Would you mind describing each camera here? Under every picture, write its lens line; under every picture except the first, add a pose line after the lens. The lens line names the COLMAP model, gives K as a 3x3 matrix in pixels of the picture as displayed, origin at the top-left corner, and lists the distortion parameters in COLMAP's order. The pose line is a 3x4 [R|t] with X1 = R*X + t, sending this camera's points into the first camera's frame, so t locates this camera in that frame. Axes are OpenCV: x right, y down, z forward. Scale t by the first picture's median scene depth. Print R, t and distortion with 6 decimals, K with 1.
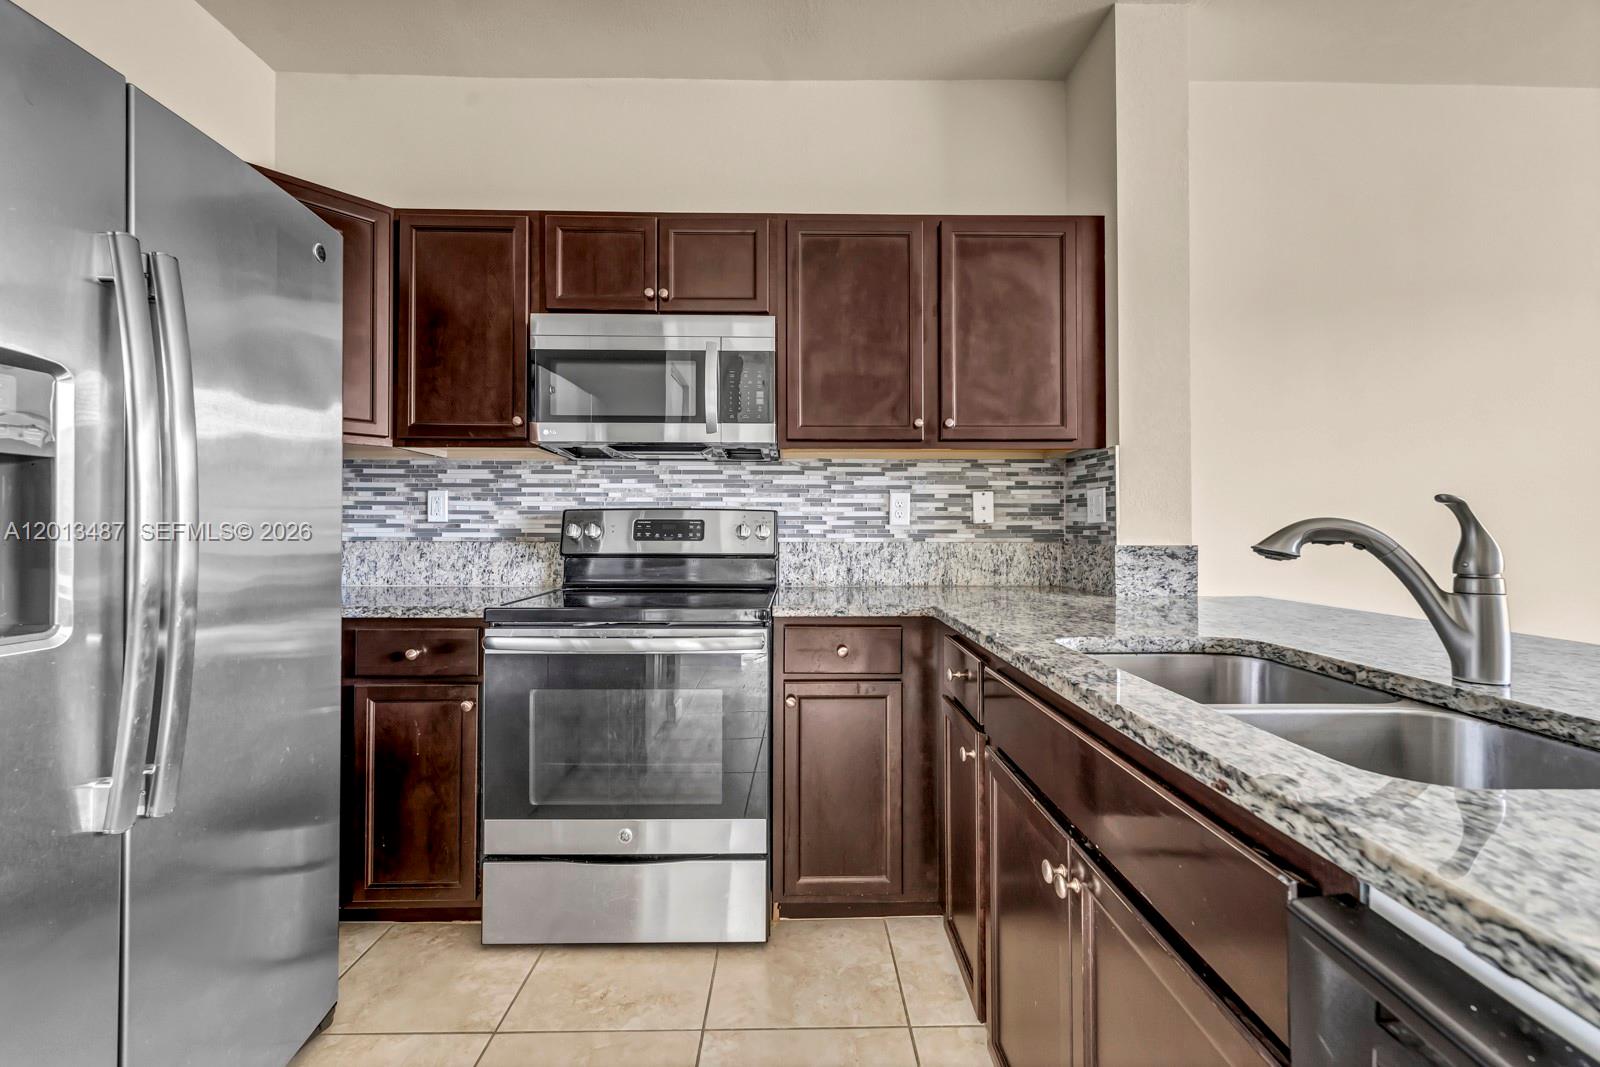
lens RADIAL K [[669.1, 0, 824.3], [0, 669.1, 523.5], [0, 0, 1]] dist [0.007357, -0.000301]
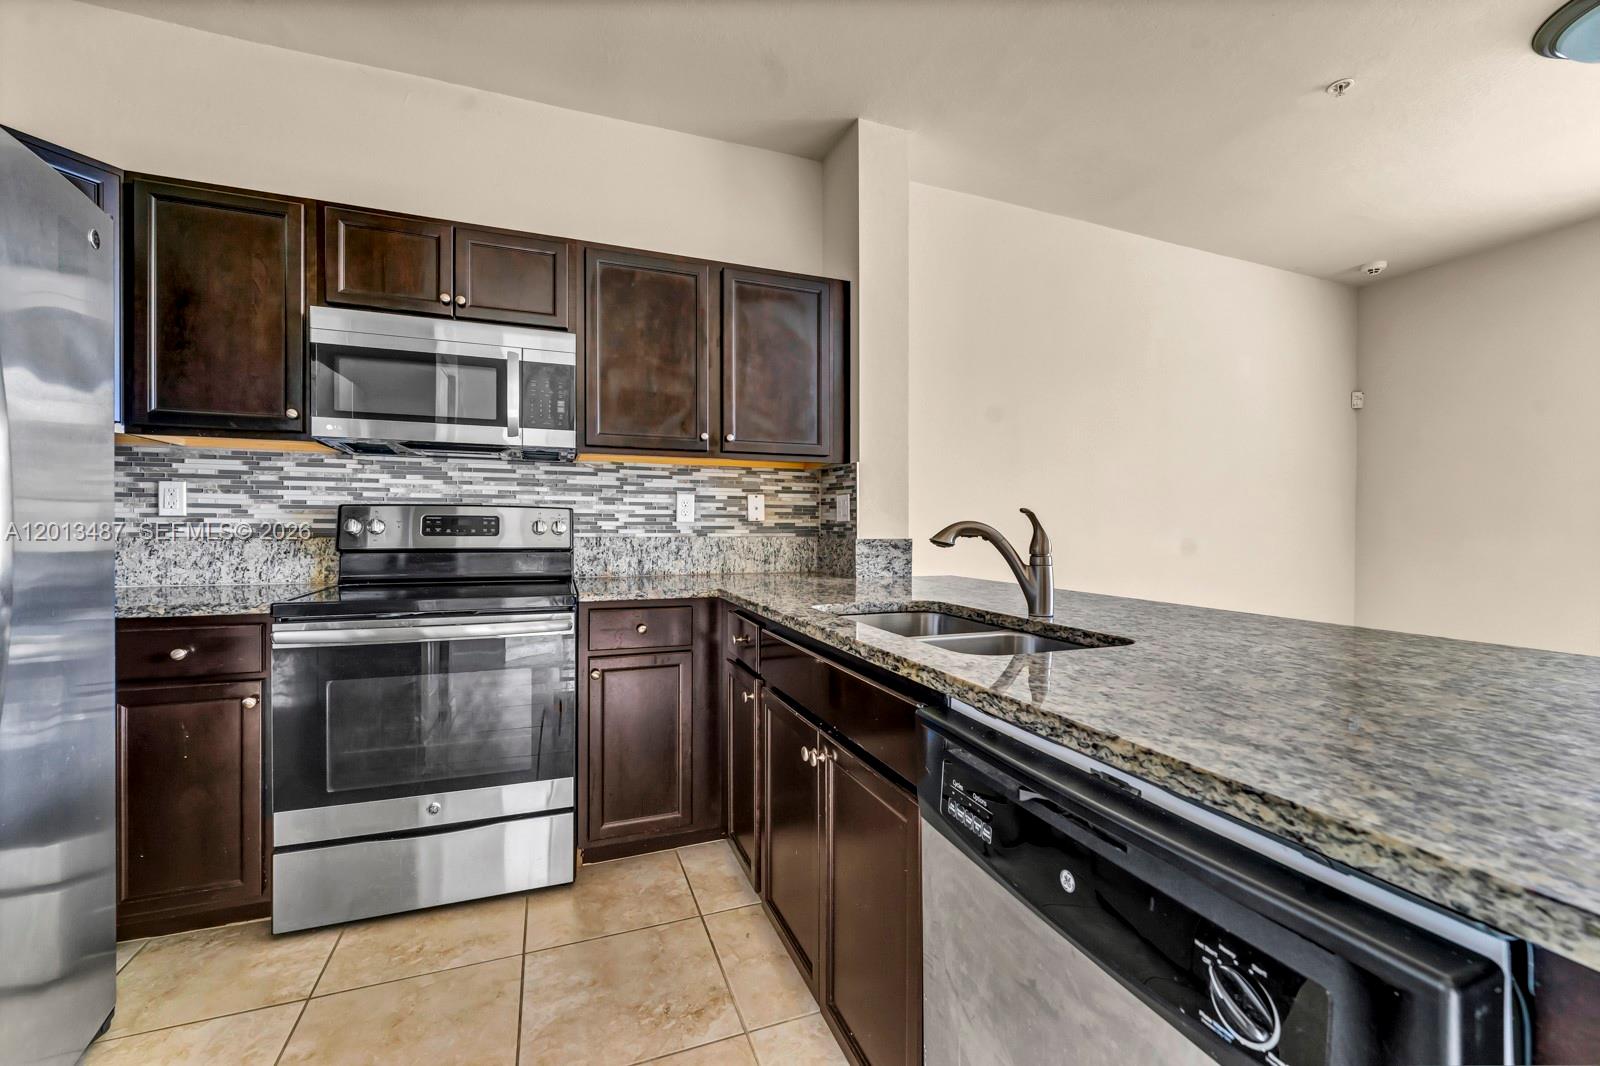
lens RADIAL K [[649.6, 0, 829.4], [0, 649.6, 533.6], [0, 0, 1]] dist [0.002879, -0.000073]
pose [[0.936997, -0.000427, 0.349337, -0.053516], [-0.007463, 0.999747, 0.021241, -0.003992], [-0.349258, -0.022510, 0.936756, -0.159552]]
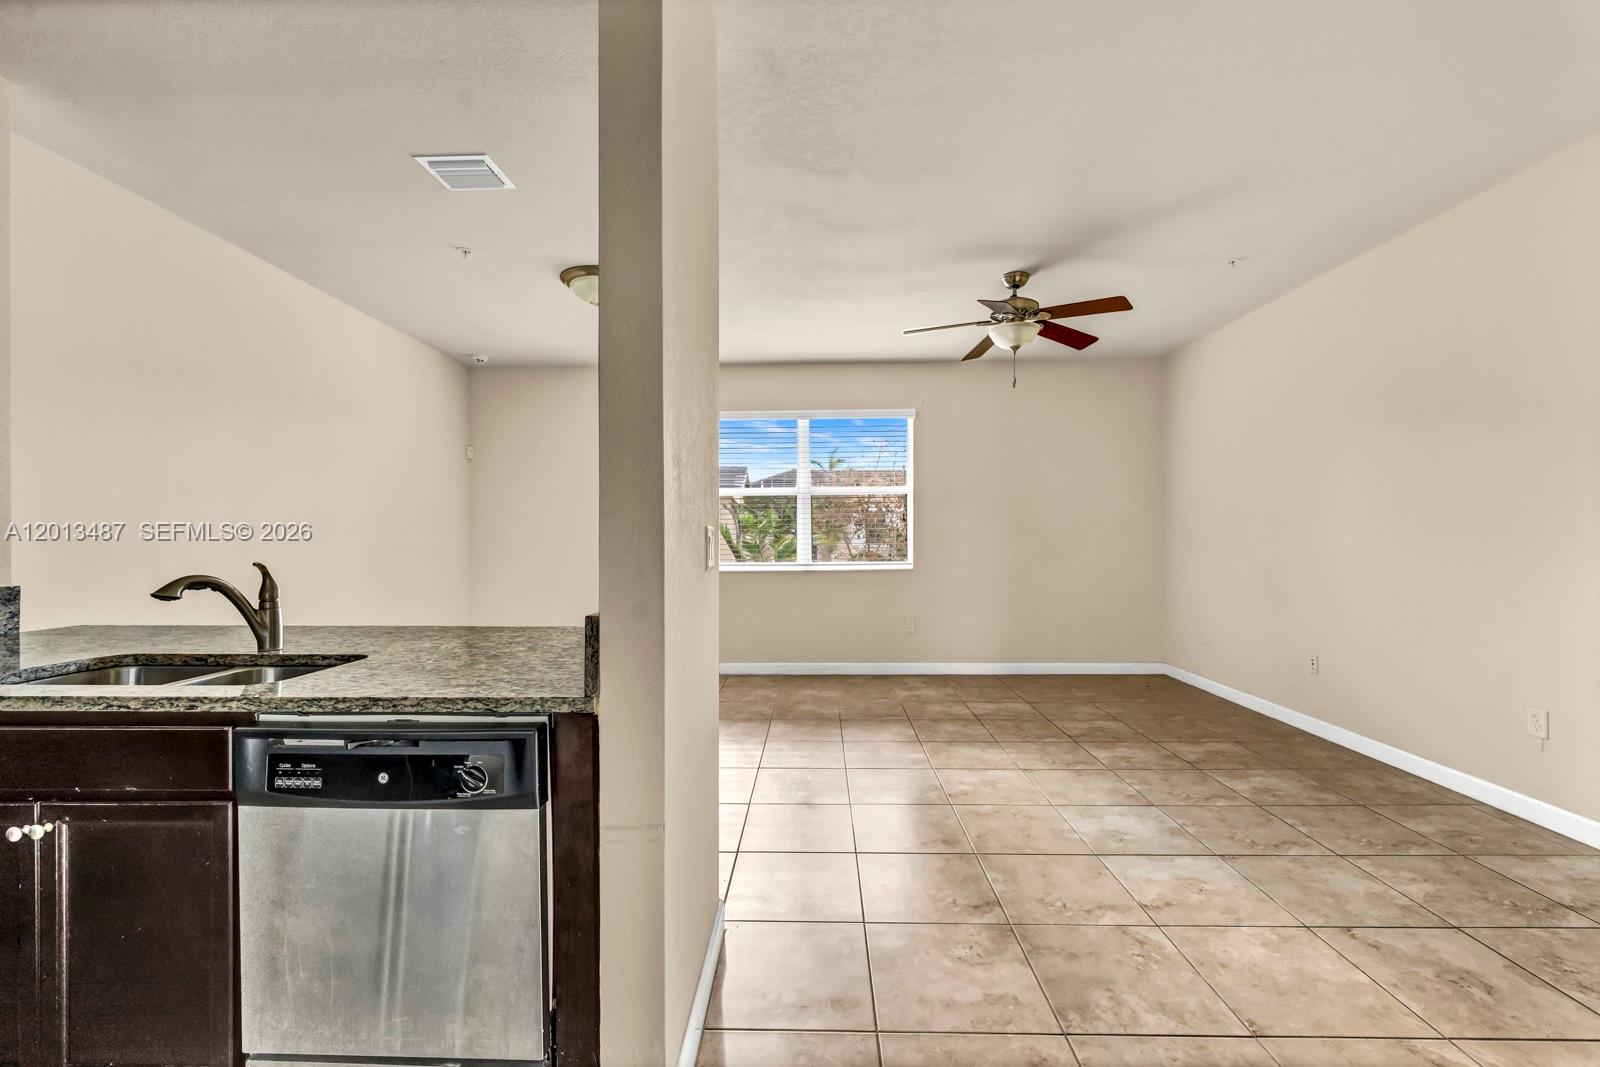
lens RADIAL K [[653.6, 0, 775.0], [0, 653.6, 529.5], [0, 0, 1]] dist [-0.001789, -0.000143]
pose [[0.085469, 0.009587, 0.996295, -0.390444], [-0.005718, 0.999942, -0.009132, -0.055926], [-0.996324, -0.004916, 0.085518, -0.314176]]
